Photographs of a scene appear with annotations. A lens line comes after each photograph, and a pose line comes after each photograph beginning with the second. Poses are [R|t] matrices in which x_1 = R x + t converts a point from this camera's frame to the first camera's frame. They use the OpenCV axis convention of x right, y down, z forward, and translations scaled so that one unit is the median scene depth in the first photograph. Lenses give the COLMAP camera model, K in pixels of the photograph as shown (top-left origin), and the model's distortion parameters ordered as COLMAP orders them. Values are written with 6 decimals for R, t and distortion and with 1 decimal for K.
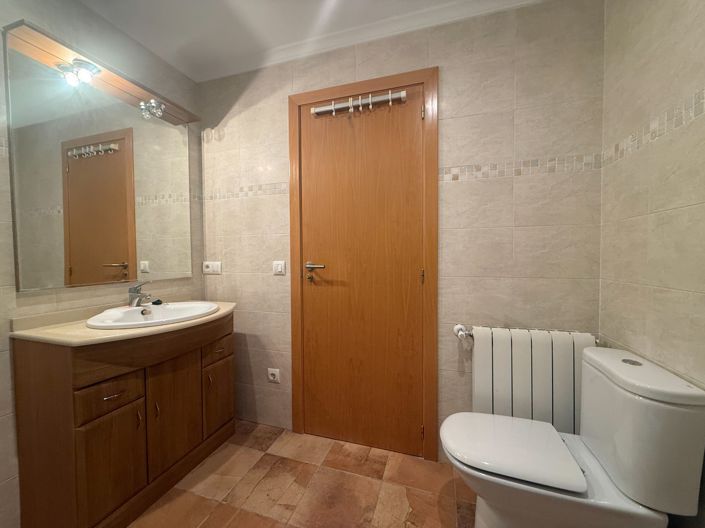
lens RADIAL K [[279.9, 0, 353.3], [0, 279.9, 263.1], [0, 0, 1]] dist [0.000890, 0.000383]
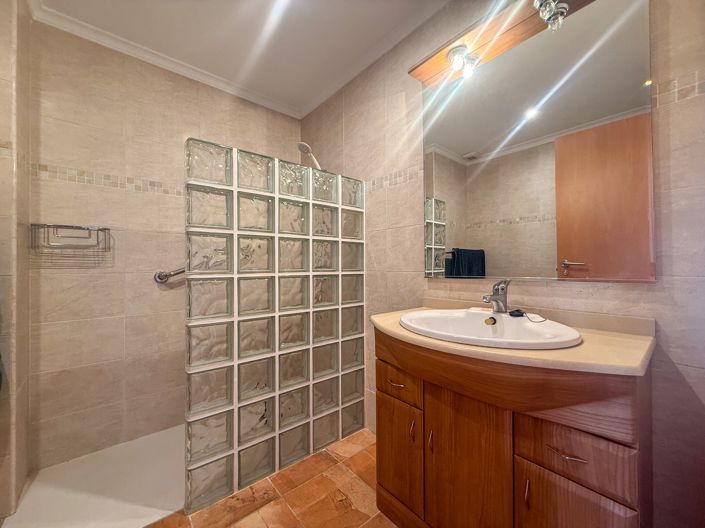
lens RADIAL K [[279.9, 0, 352.4], [0, 279.9, 263.5], [0, 0, 1]] dist [0.000890, 0.000383]
pose [[-0.527759, 0.006893, -0.849366, 0.077913], [-0.007052, 0.999897, 0.012496, 0.022825], [0.849365, 0.012584, -0.527656, 1.254488]]
